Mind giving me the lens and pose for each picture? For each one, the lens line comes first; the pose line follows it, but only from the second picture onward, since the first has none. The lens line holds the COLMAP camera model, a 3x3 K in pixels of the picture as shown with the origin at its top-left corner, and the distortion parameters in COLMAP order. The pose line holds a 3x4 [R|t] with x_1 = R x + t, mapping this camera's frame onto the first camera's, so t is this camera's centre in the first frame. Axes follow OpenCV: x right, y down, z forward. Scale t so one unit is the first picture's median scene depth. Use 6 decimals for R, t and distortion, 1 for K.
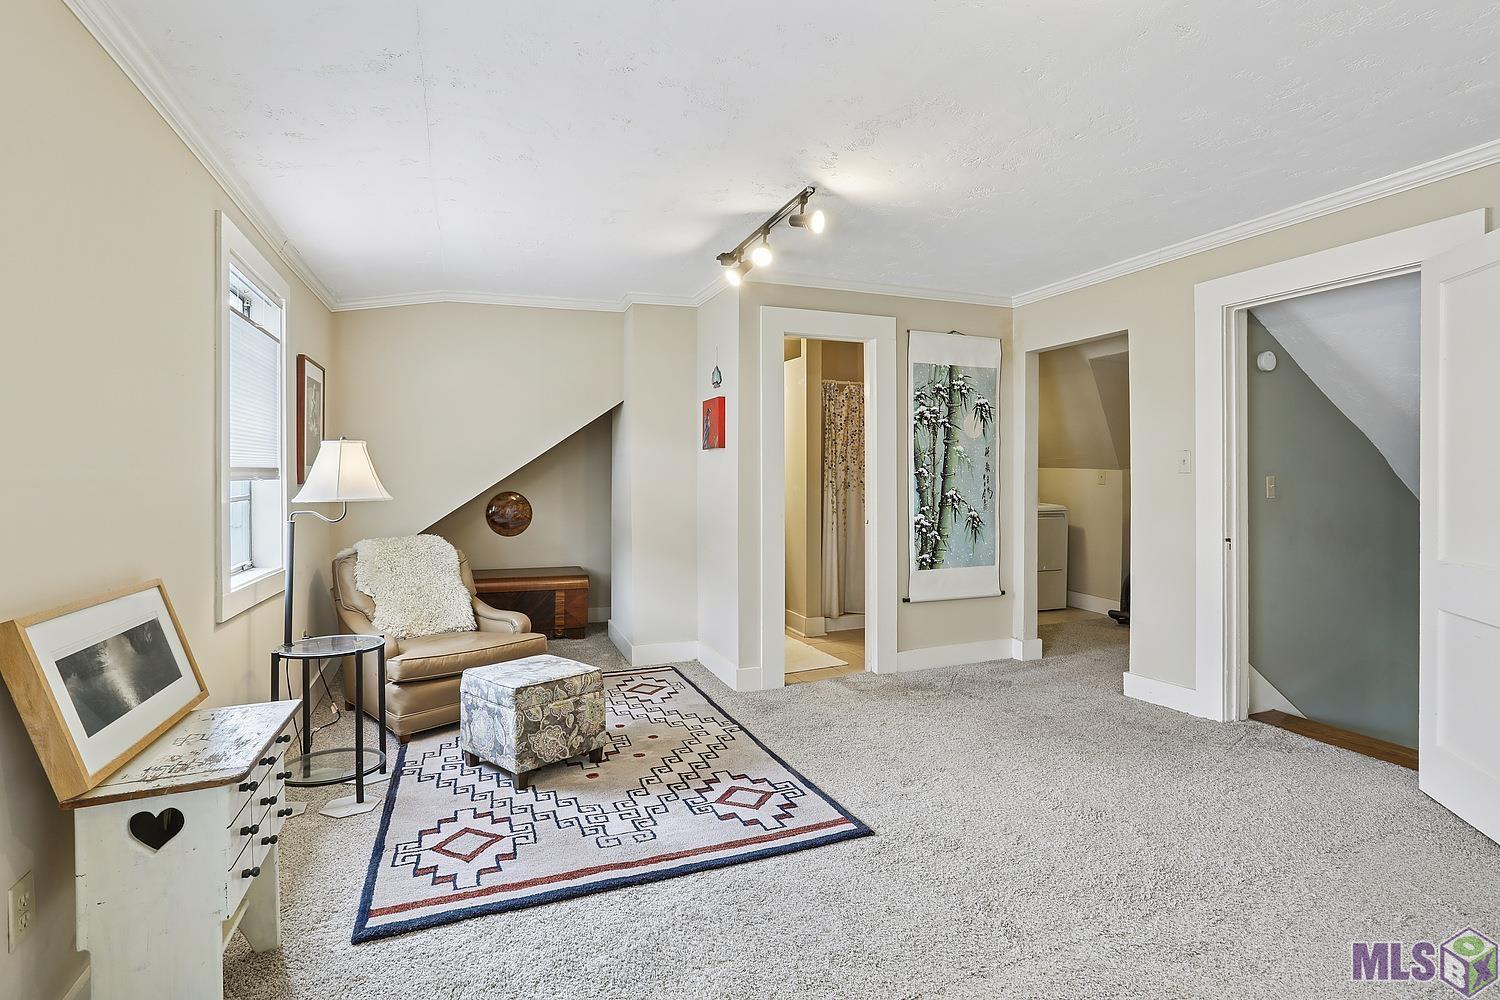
lens RADIAL K [[727.7, 0, 750.0], [0, 727.7, 500.0], [0, 0, 1]] dist [-0.000143, -0.000021]
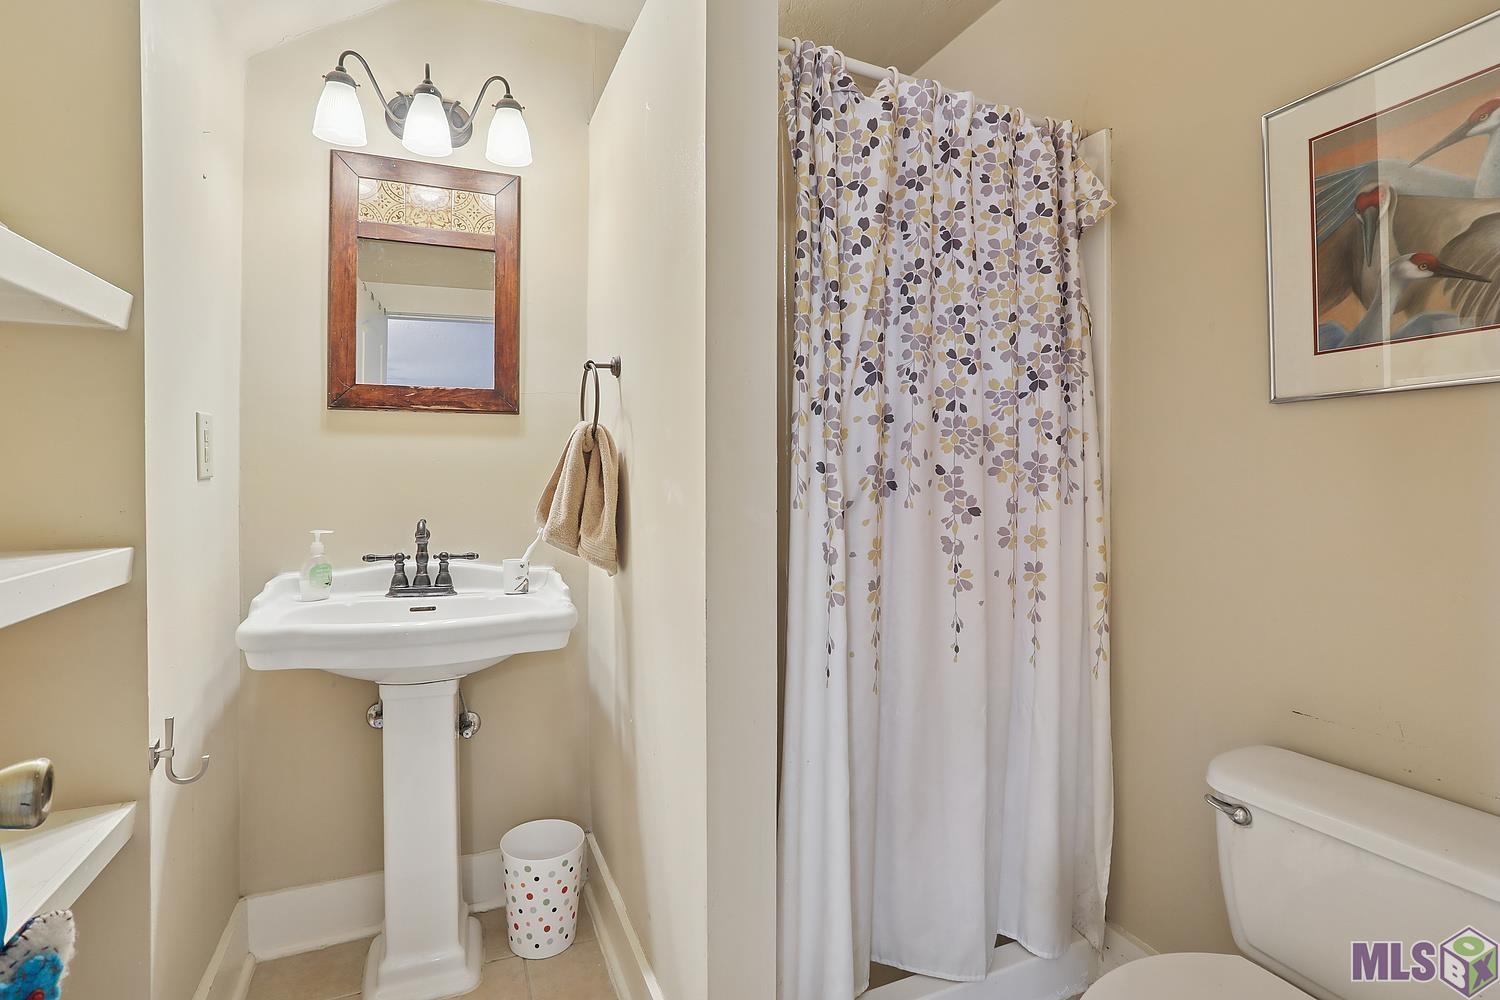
lens RADIAL K [[727.7, 0, 750.0], [0, 727.7, 500.0], [0, 0, 1]] dist [-0.000143, -0.000021]
pose [[0.999613, -0.002470, 0.027703, 0.081169], [0.001811, 0.999716, 0.023777, -0.020418], [-0.027754, -0.023717, 0.999333, 0.759420]]
